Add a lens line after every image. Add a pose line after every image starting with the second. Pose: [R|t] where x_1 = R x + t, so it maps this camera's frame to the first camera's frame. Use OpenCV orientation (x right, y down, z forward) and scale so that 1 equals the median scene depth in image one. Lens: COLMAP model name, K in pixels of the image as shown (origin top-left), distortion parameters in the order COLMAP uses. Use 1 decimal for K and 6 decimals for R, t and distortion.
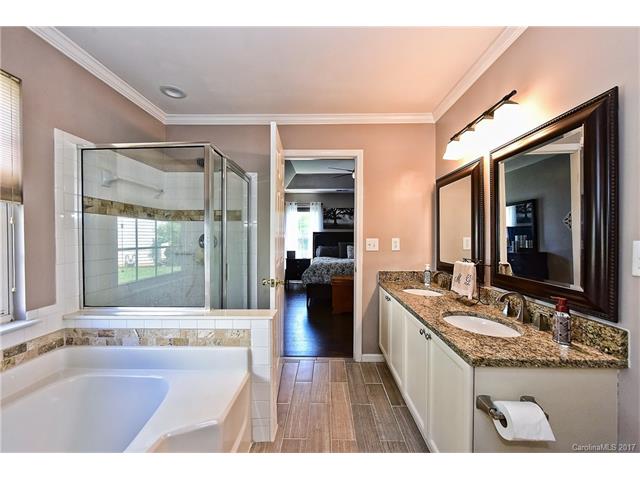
lens RADIAL K [[255.0, 0, 321.5], [0, 255.0, 238.5], [0, 0, 1]] dist [0.002593, 0.000229]
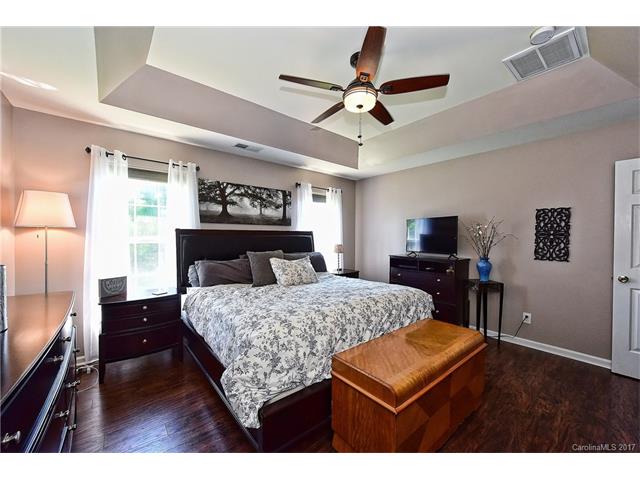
lens RADIAL K [[255.0, 0, 323.7], [0, 255.0, 236.8], [0, 0, 1]] dist [0.002593, 0.000229]
pose [[0.749728, -0.002233, 0.661743, -0.156215], [0.003518, 0.999994, -0.000611, -0.013943], [-0.661737, 0.002786, 0.749731, 0.600798]]
